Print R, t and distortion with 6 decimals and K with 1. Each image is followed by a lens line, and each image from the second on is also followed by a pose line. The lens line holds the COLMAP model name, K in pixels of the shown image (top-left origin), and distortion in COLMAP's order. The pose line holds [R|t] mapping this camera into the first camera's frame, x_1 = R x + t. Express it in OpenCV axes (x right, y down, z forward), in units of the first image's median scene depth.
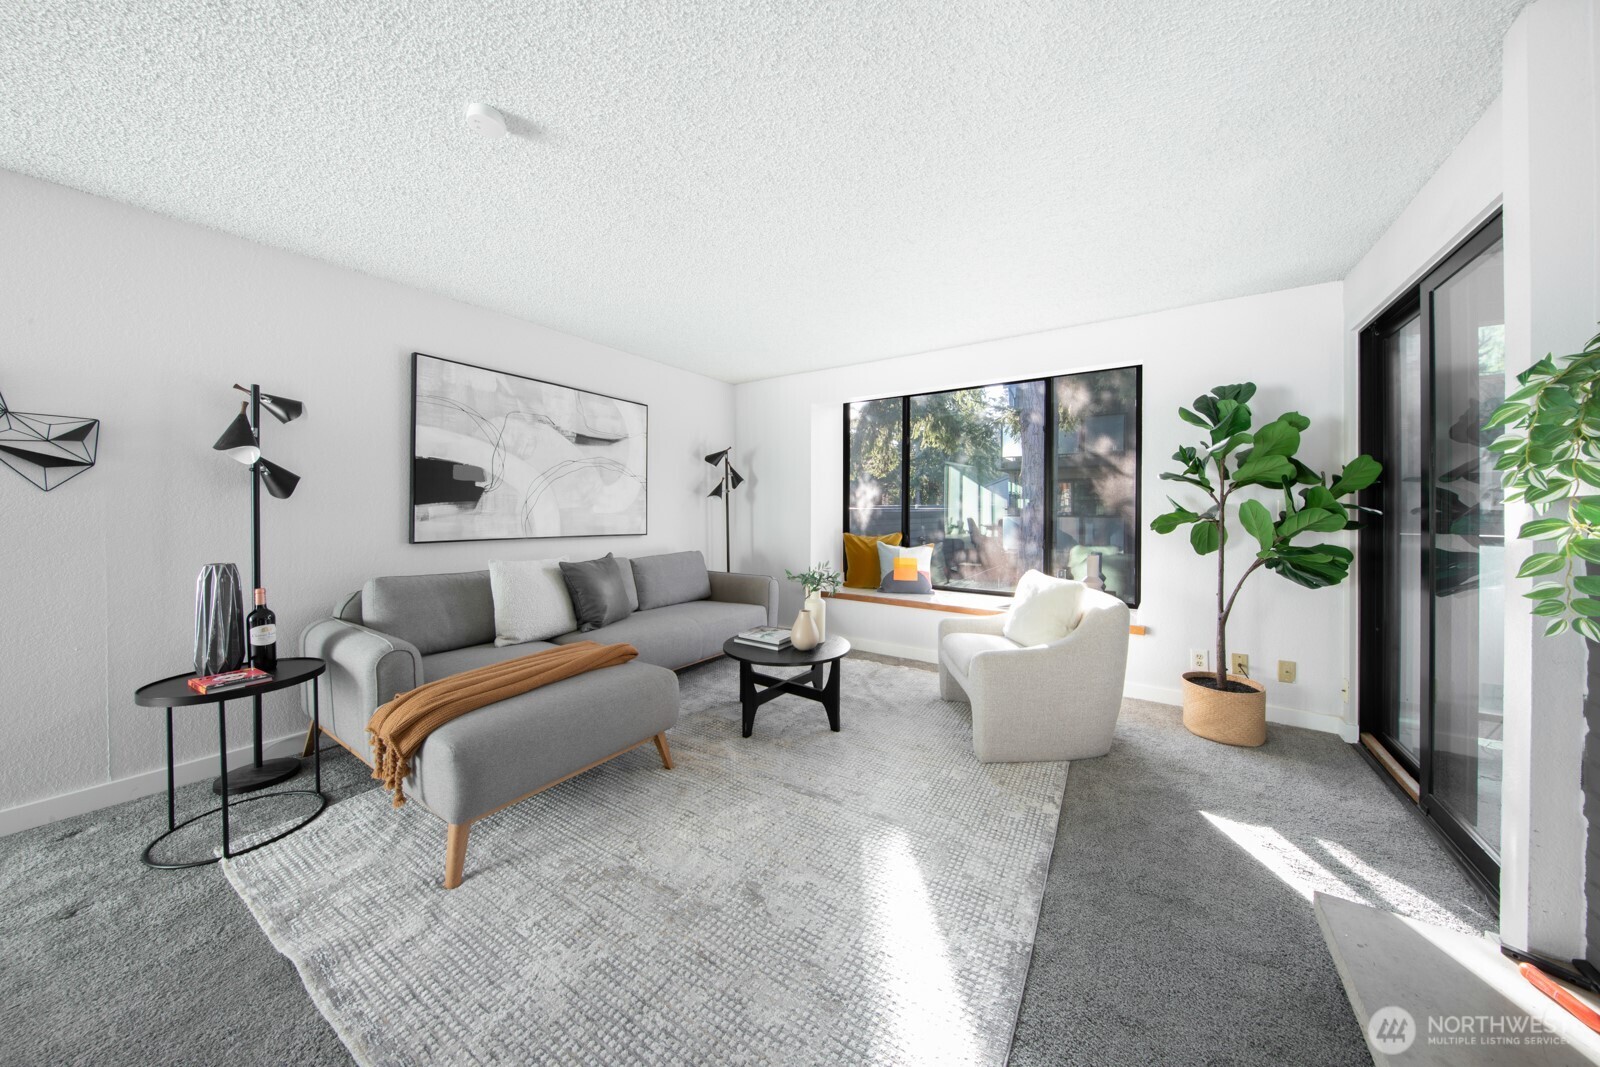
lens RADIAL K [[512.4, 0, 805.4], [0, 512.4, 512.1], [0, 0, 1]] dist [0.014618, -0.008449]
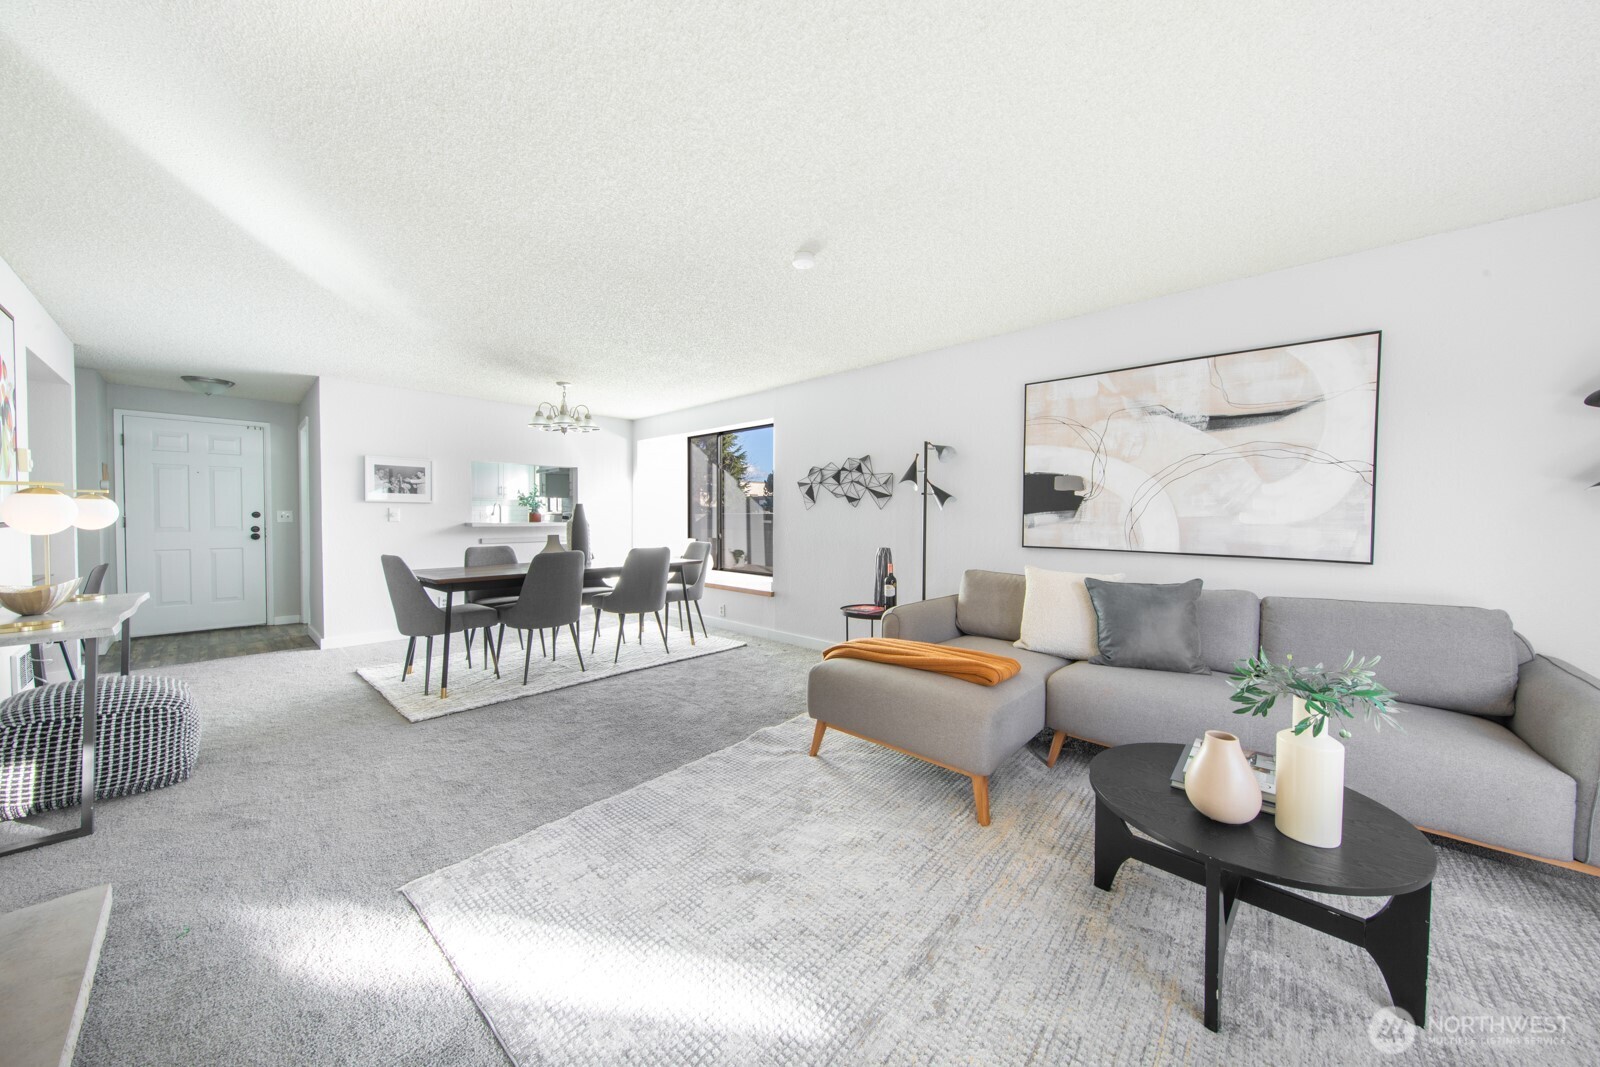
lens RADIAL K [[537.8, 0, 807.3], [0, 537.8, 526.7], [0, 0, 1]] dist [0.008997, -0.004146]
pose [[-0.154181, 0.016080, -0.987912, 0.515661], [-0.008140, 0.999813, 0.017545, -0.002937], [0.988009, 0.010747, -0.154022, 0.673078]]
